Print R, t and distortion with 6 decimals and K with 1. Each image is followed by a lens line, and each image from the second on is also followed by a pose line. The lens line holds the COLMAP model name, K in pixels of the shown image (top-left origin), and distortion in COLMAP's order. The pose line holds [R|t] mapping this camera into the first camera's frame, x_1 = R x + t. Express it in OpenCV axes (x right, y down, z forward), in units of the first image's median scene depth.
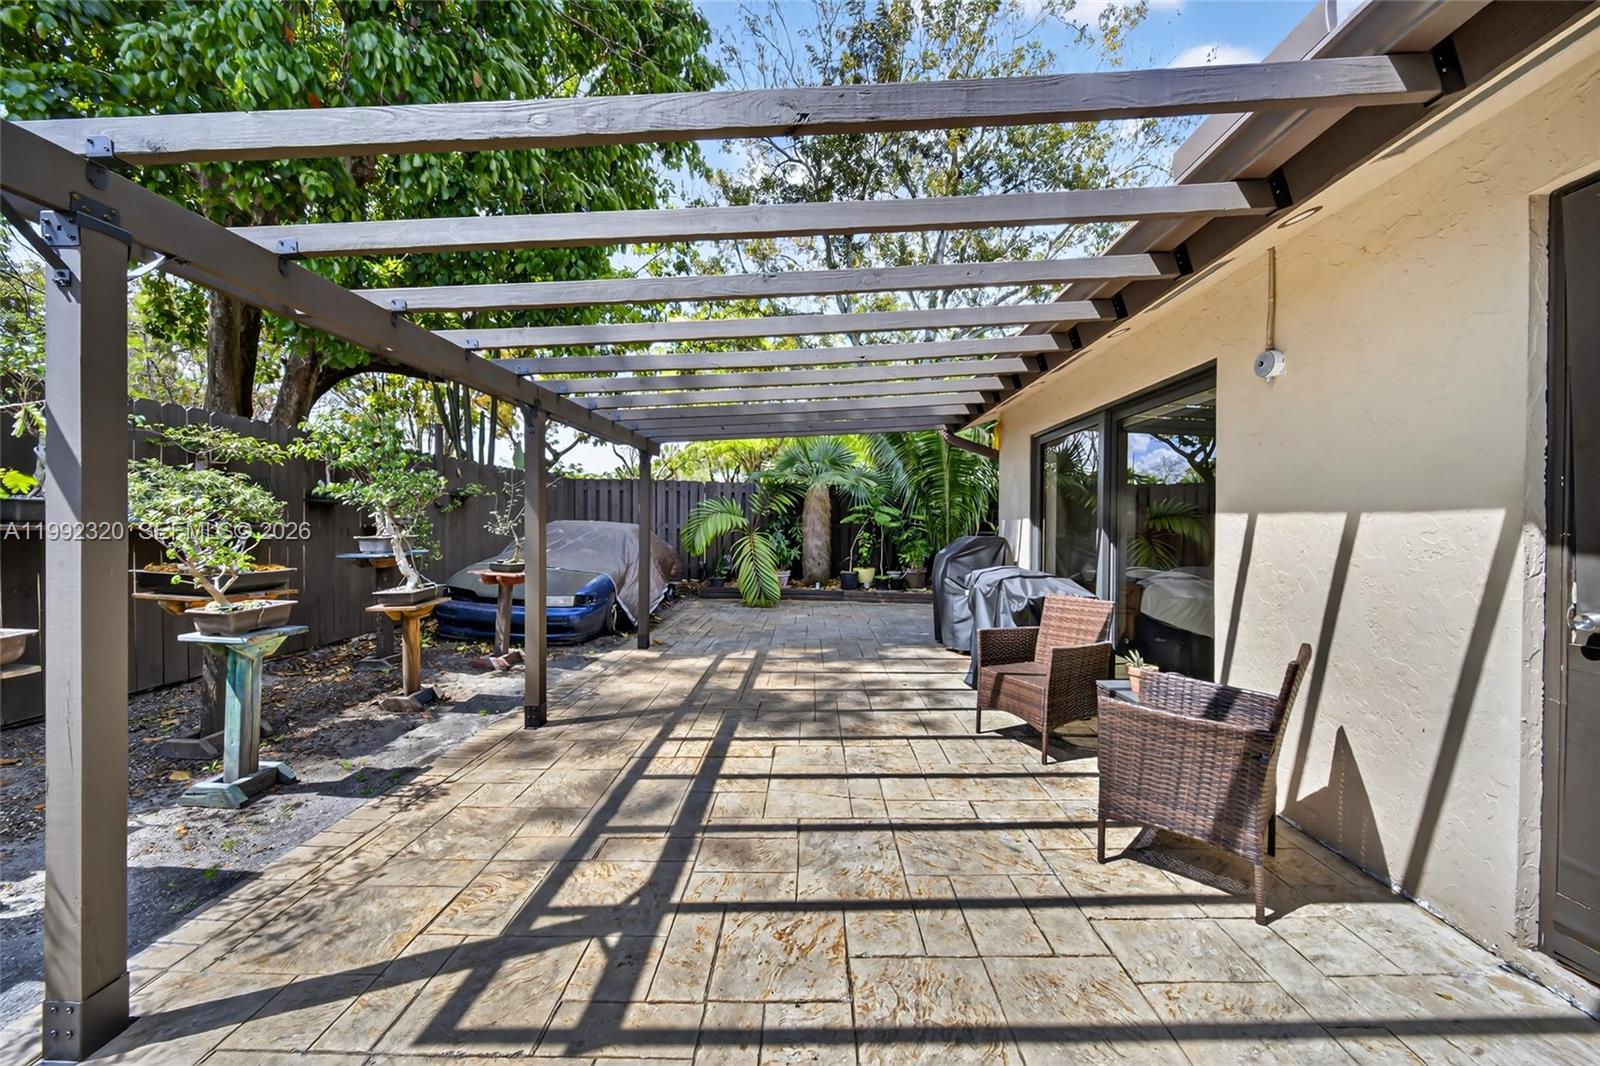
lens RADIAL K [[556.4, 0, 804.9], [0, 556.4, 527.9], [0, 0, 1]] dist [-0.000664, -0.000341]
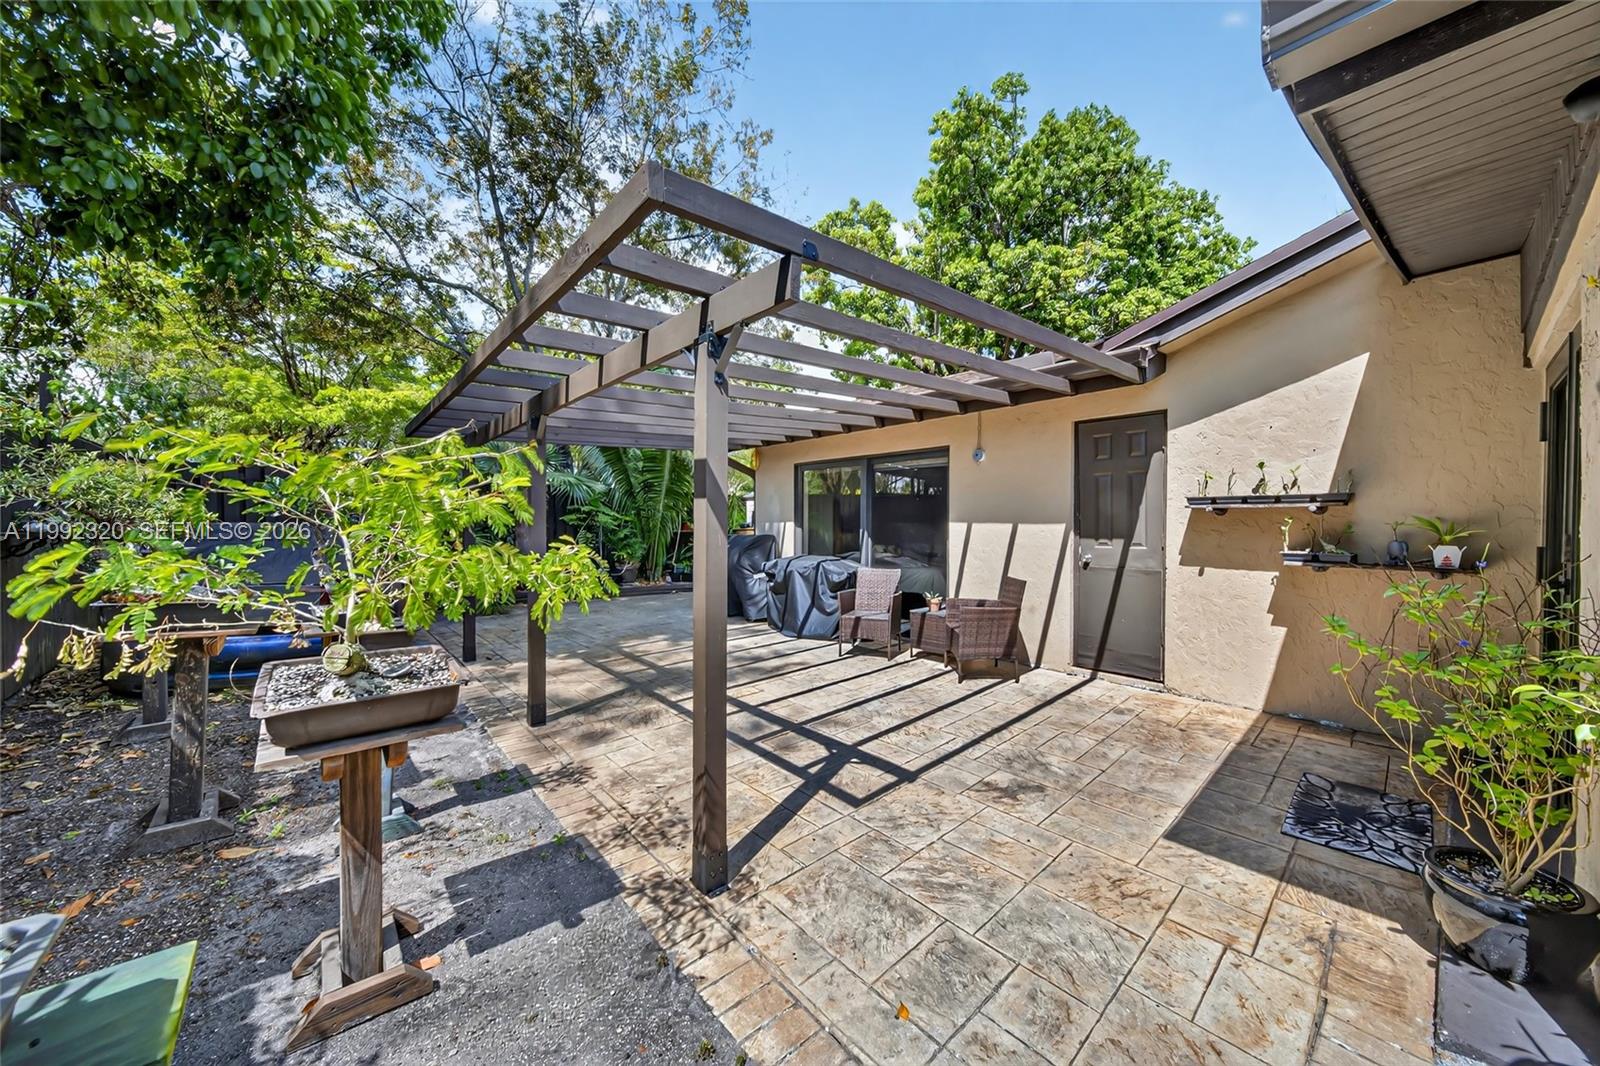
lens RADIAL K [[556.4, 0, 804.9], [0, 556.4, 527.9], [0, 0, 1]] dist [-0.000664, -0.000341]
pose [[0.732659, -0.008570, 0.680542, -1.267330], [0.004702, 0.999961, 0.007530, -0.027670], [-0.680580, -0.002317, 0.732670, -0.166804]]
